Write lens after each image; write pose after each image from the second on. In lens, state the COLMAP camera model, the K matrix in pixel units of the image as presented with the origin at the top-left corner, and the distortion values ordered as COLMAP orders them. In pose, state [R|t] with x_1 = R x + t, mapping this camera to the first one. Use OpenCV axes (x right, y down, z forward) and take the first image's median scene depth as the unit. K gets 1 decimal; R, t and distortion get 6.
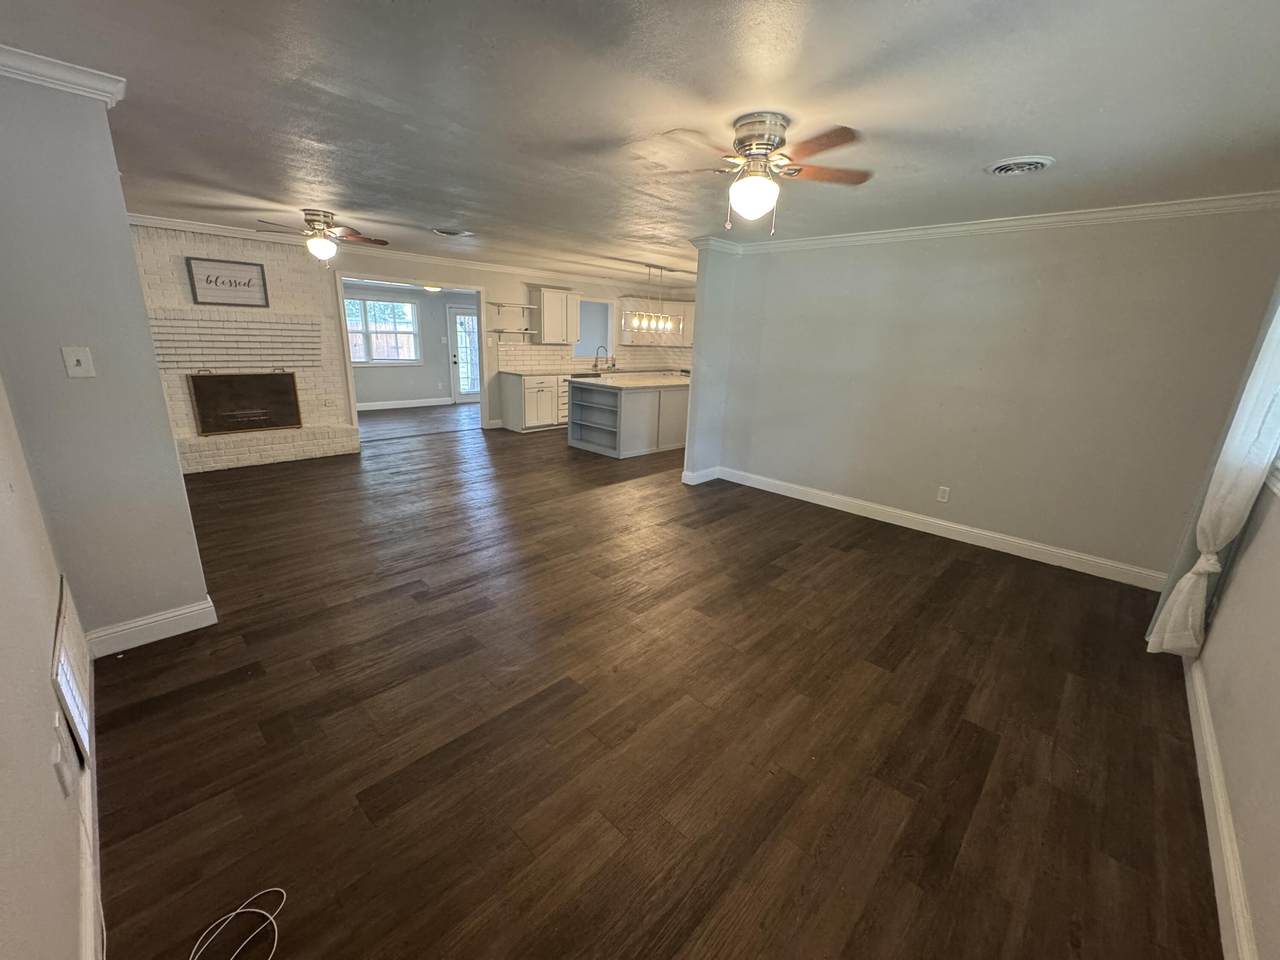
lens RADIAL K [[512.1, 0, 636.6], [0, 512.1, 481.8], [0, 0, 1]] dist [0.001365, 0.000004]
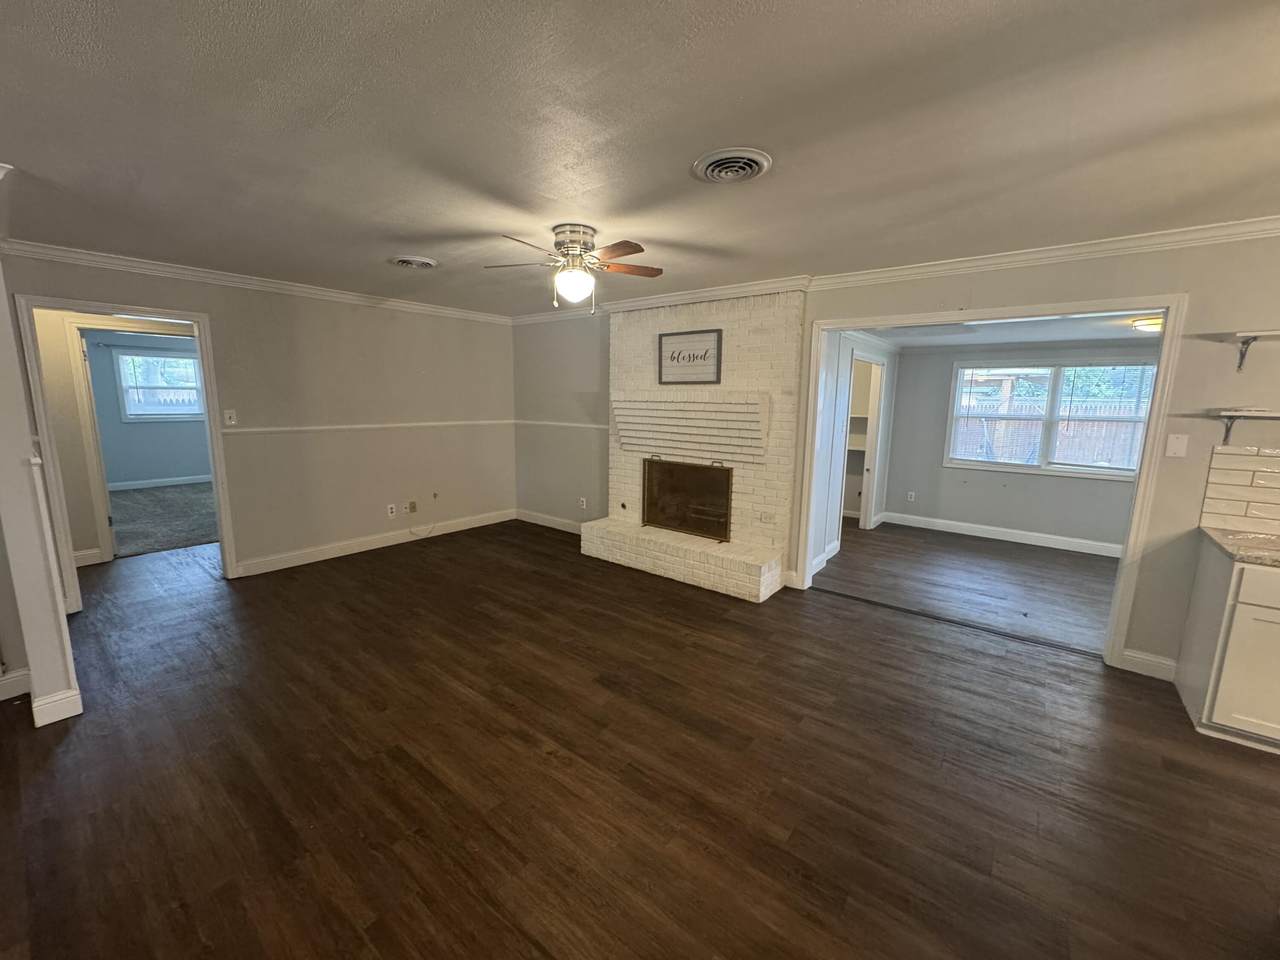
lens RADIAL K [[512.1, 0, 638.5], [0, 512.1, 478.8], [0, 0, 1]] dist [0.001365, 0.000004]
pose [[0.098966, 0.123031, -0.987456, 0.039905], [-0.288147, 0.953357, 0.089904, -0.235533], [0.952459, 0.275635, 0.129801, 0.813589]]
